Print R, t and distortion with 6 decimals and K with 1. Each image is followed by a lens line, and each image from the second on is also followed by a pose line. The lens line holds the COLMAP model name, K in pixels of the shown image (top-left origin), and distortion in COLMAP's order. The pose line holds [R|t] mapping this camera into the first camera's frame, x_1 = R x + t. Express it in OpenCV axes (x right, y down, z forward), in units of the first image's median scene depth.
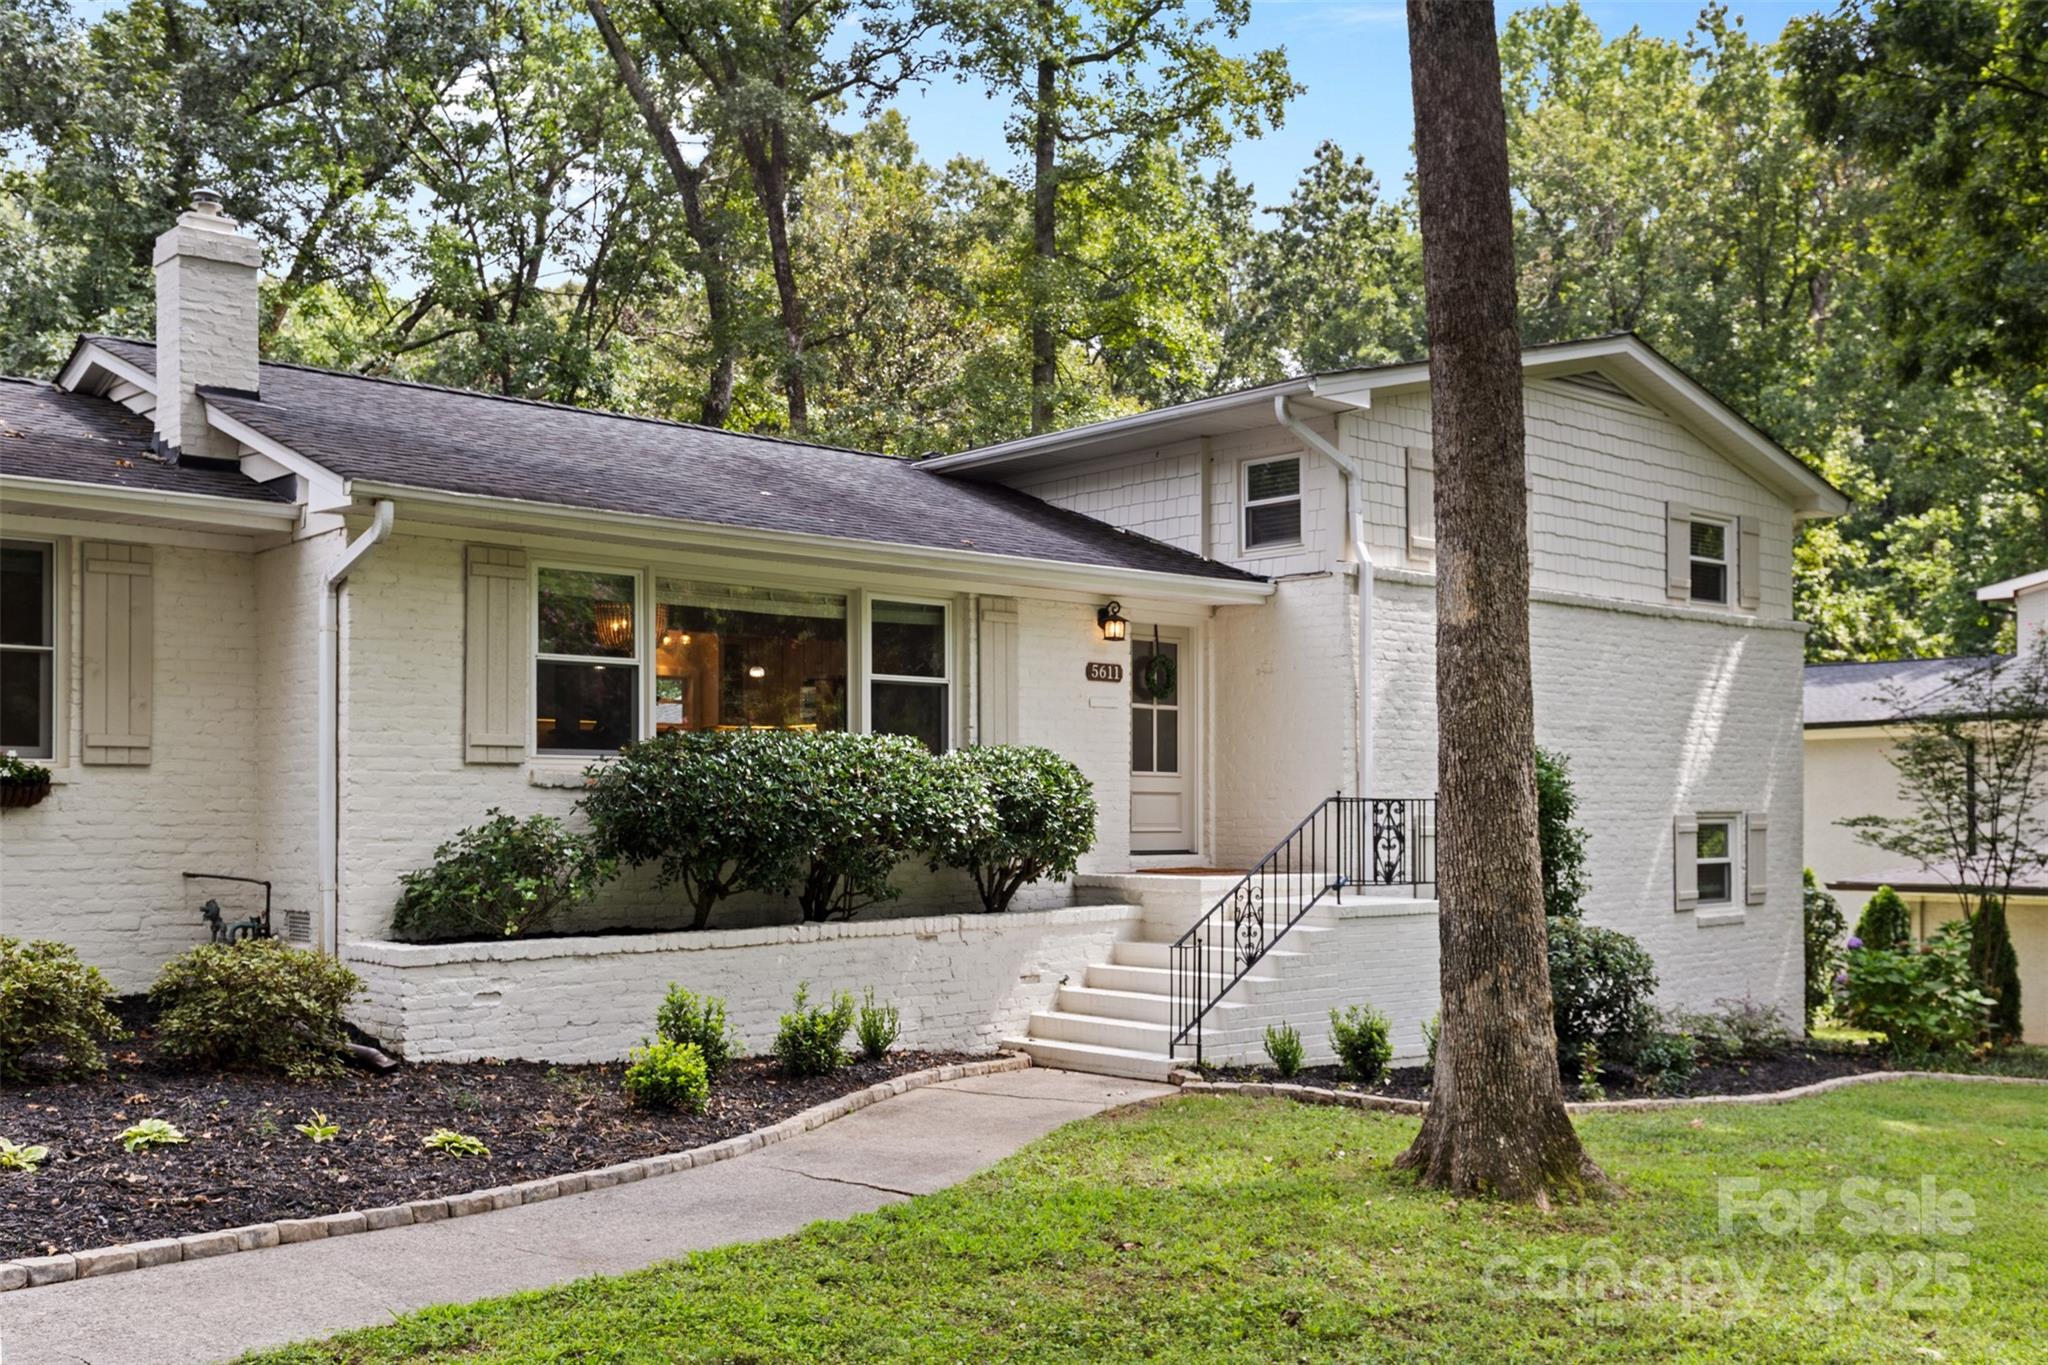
lens RADIAL K [[2043.8, 0, 1024.0], [0, 2043.8, 682.5], [0, 0, 1]] dist [-0.002596, -0.005431]
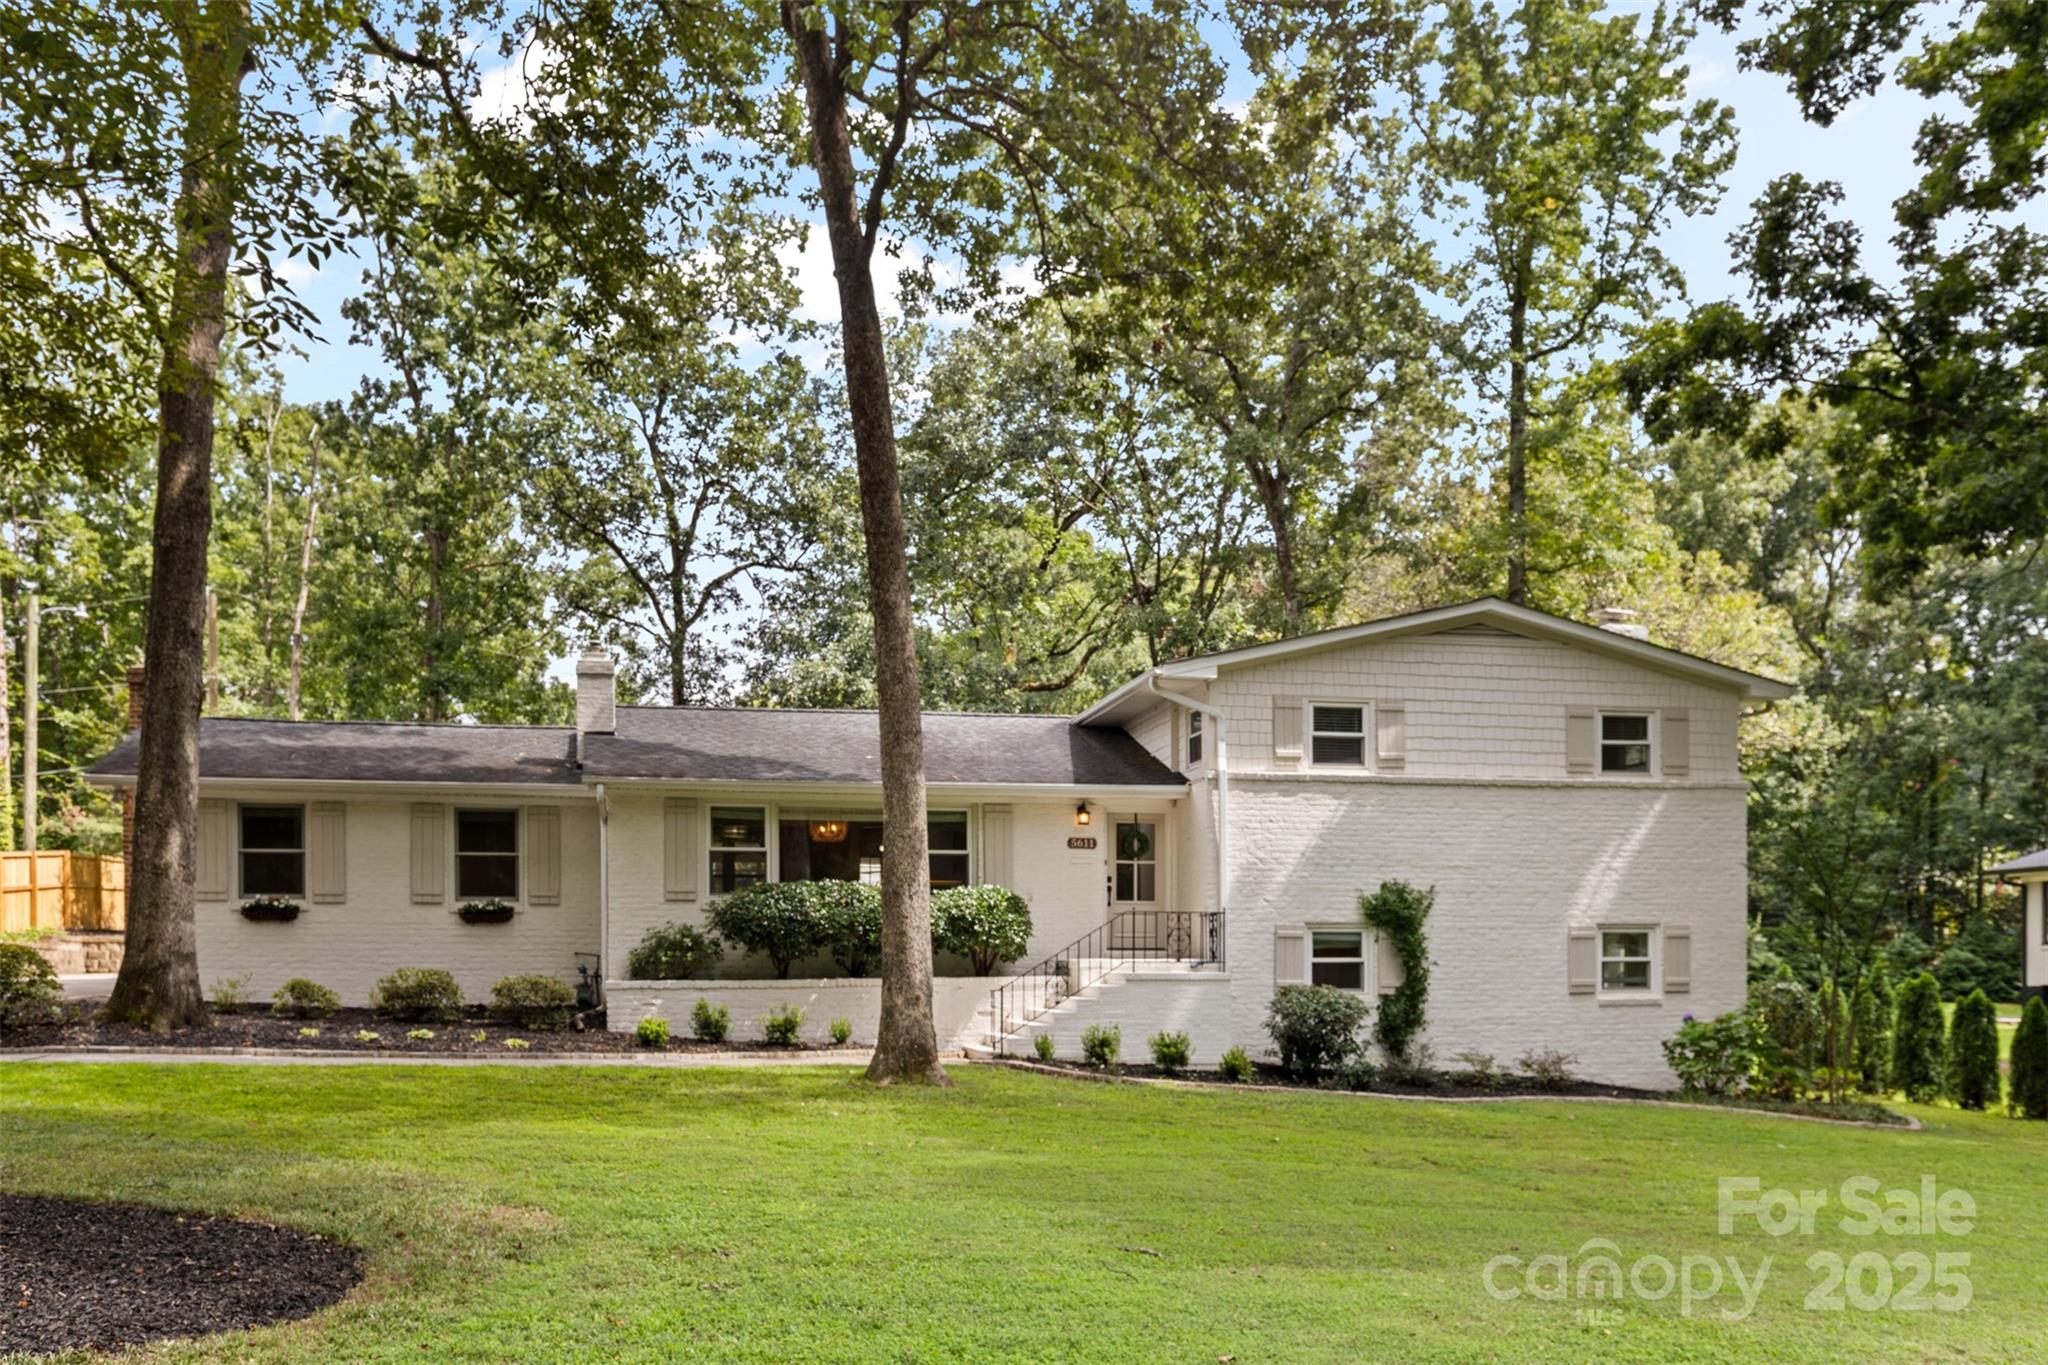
lens RADIAL K [[1861.5, 0, 1024.0], [0, 1861.5, 682.5], [0, 0, 1]] dist [-0.003559, -0.000896]
pose [[0.865914, -0.081801, -0.493459, 0.774124], [0.035064, 0.994037, -0.103252, 0.020375], [0.498962, 0.072105, 0.863619, -0.386148]]
